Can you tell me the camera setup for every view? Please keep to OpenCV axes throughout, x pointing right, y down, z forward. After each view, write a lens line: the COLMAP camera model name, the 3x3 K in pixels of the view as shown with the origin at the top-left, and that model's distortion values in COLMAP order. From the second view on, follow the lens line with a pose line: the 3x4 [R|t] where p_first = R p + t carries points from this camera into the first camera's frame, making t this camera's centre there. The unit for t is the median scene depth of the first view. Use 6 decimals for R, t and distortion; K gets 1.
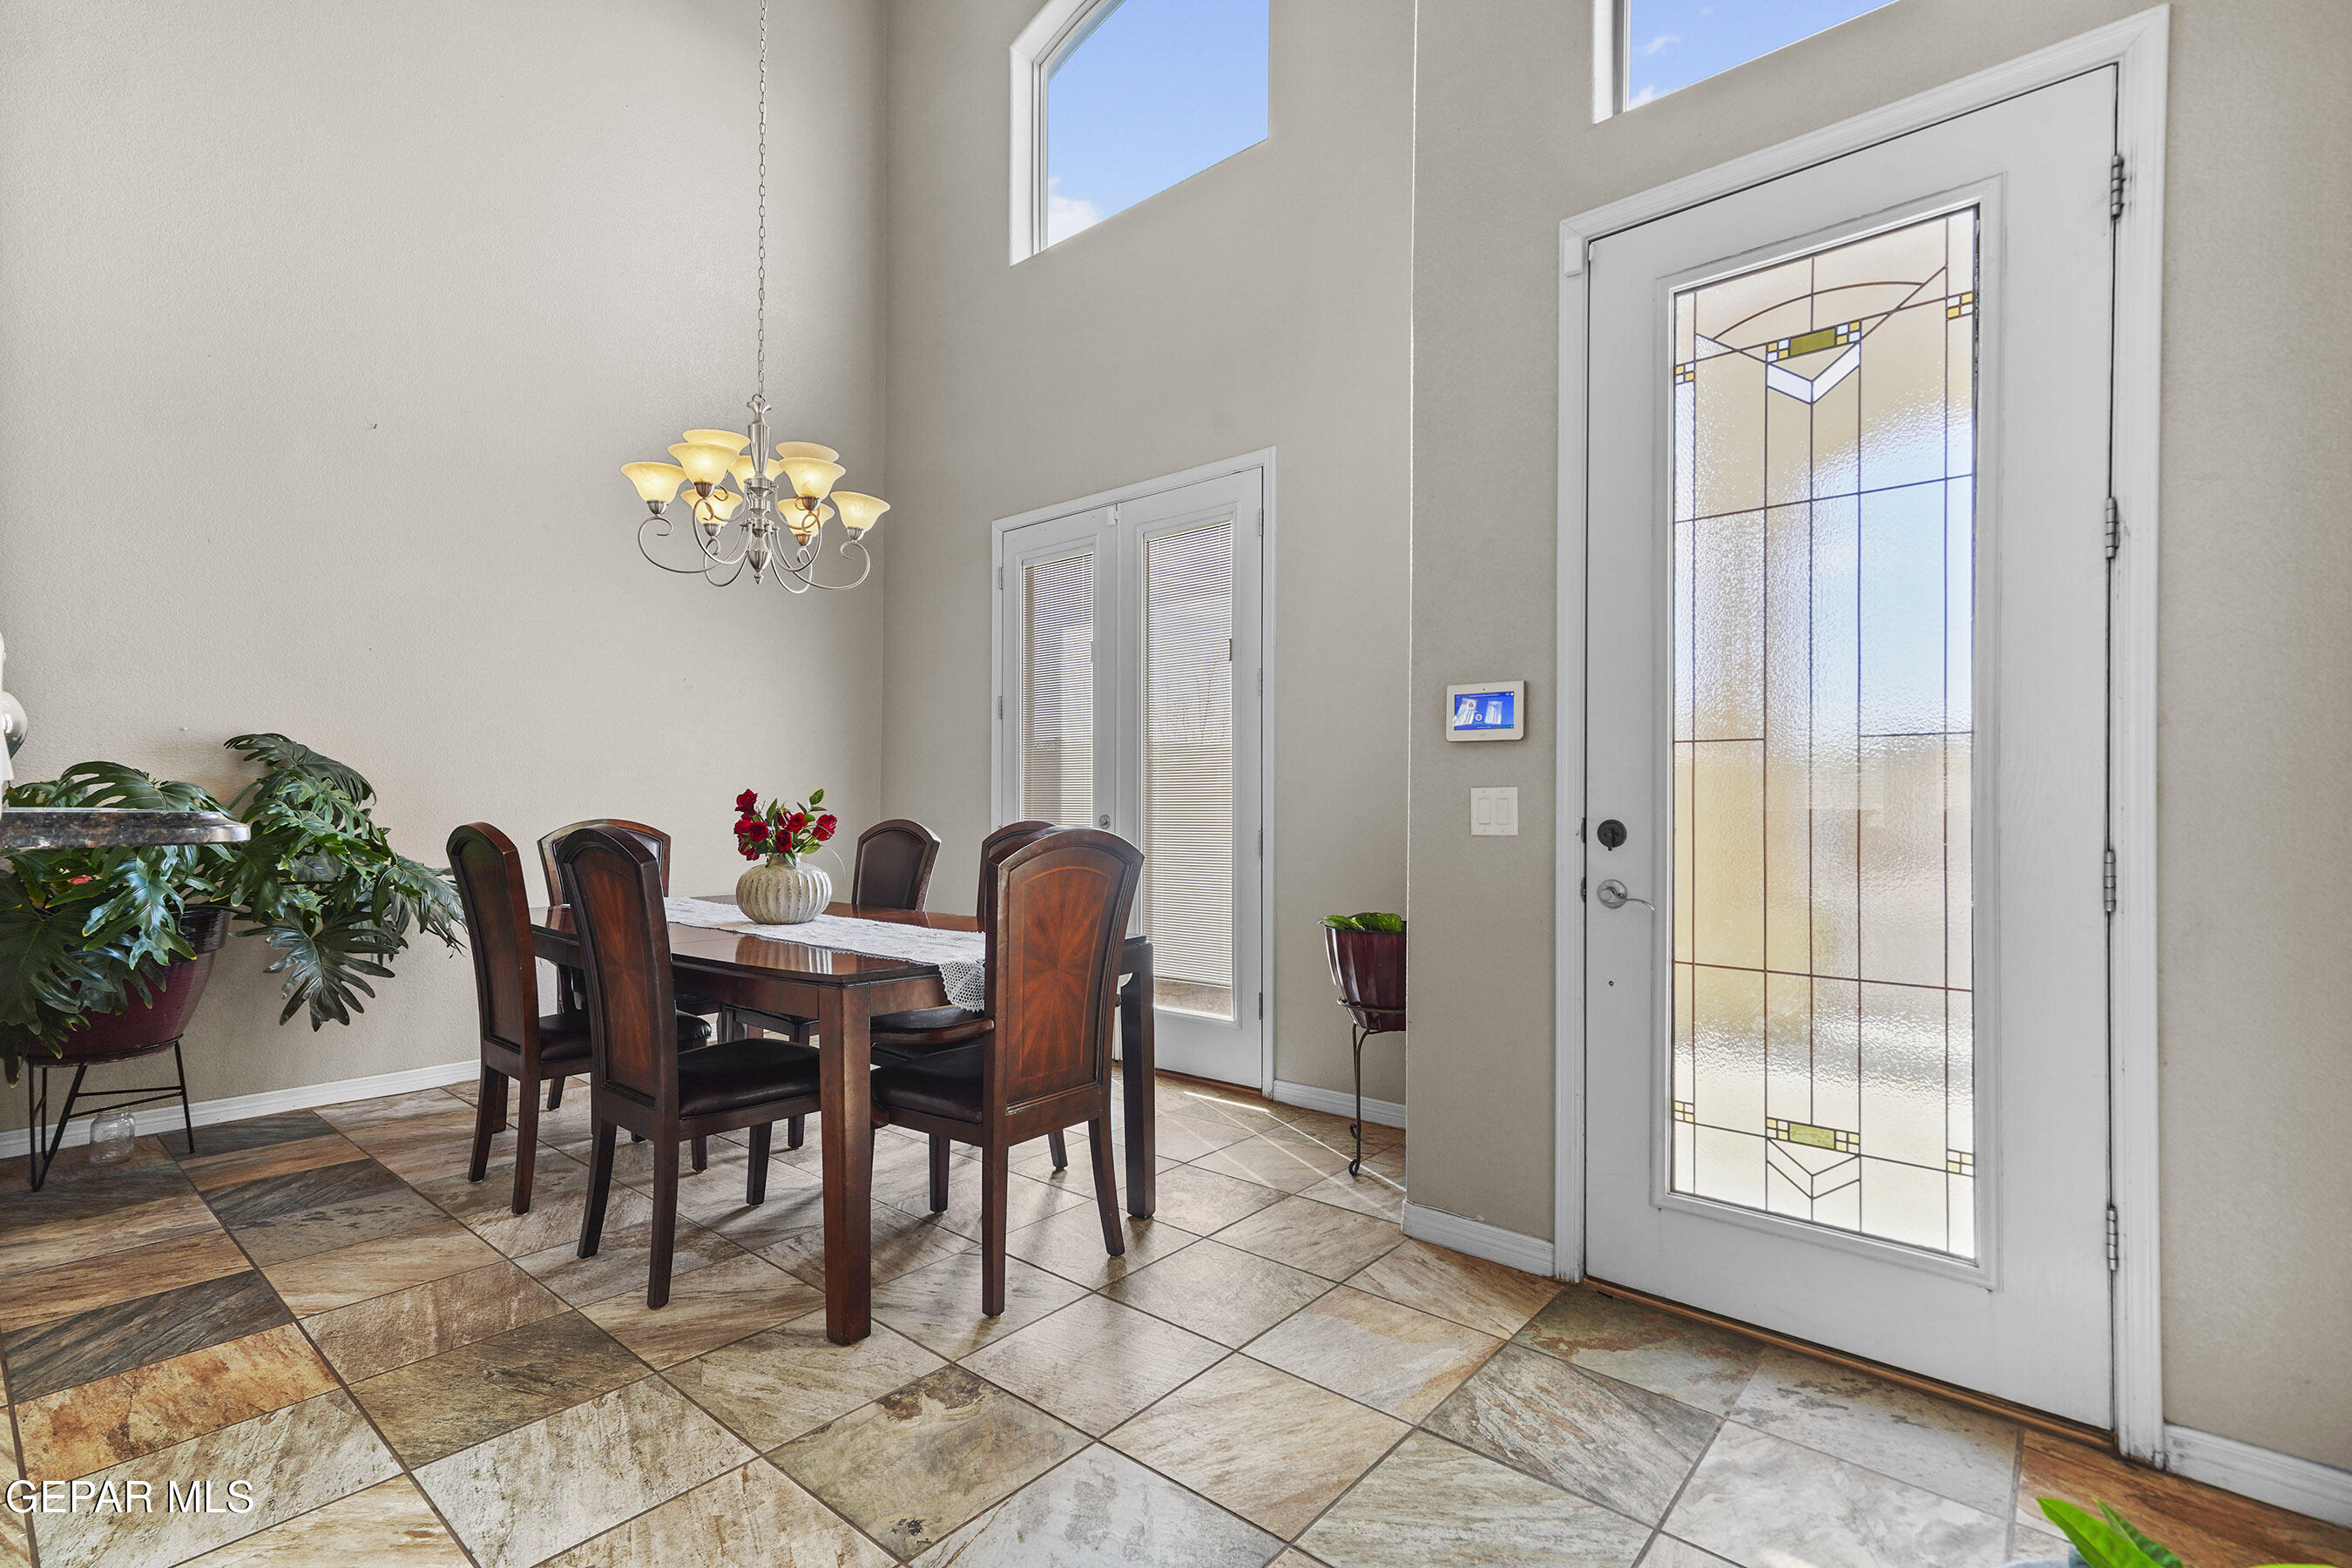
lens RADIAL K [[1066.4, 0, 1175.6], [0, 1066.4, 781.1], [0, 0, 1]] dist [0.014562, 0.001443]
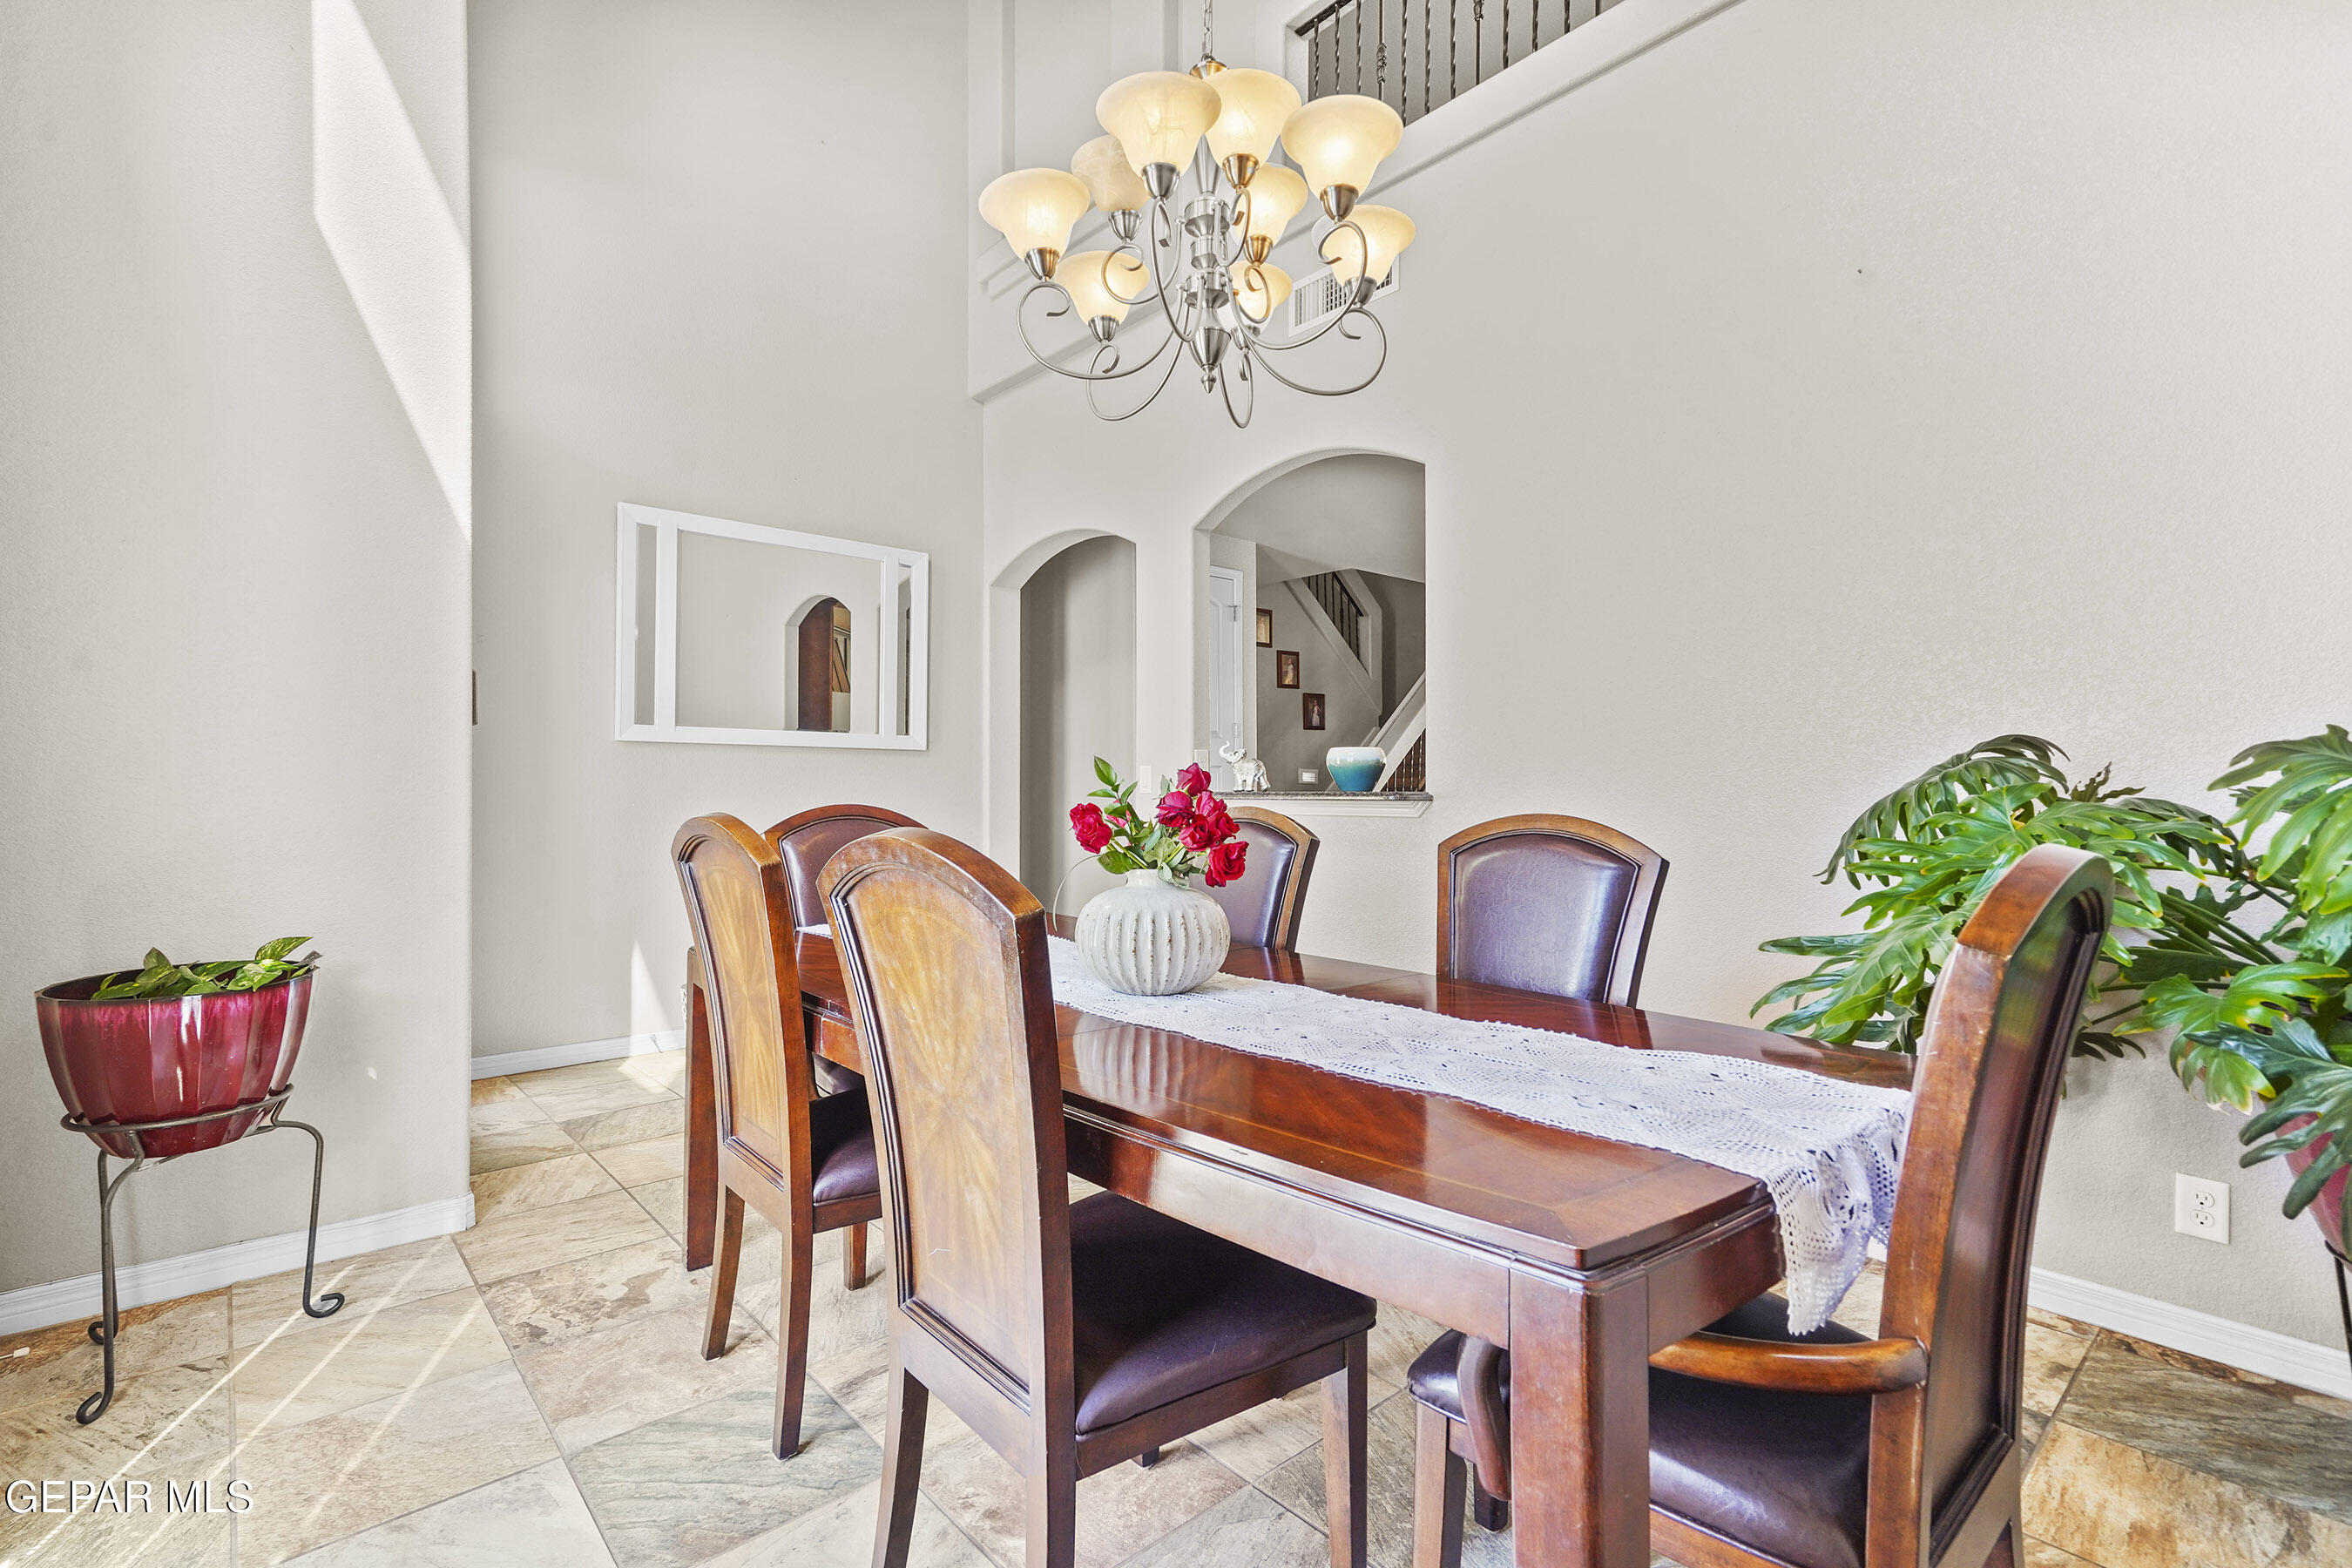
lens RADIAL K [[1066.4, 0, 1175.6], [0, 1066.4, 781.1], [0, 0, 1]] dist [0.014562, 0.001443]
pose [[-0.989571, -0.006539, 0.143900, -0.564231], [-0.010318, 0.999621, -0.025534, 0.042636], [-0.143678, -0.026752, -0.989263, 1.934492]]
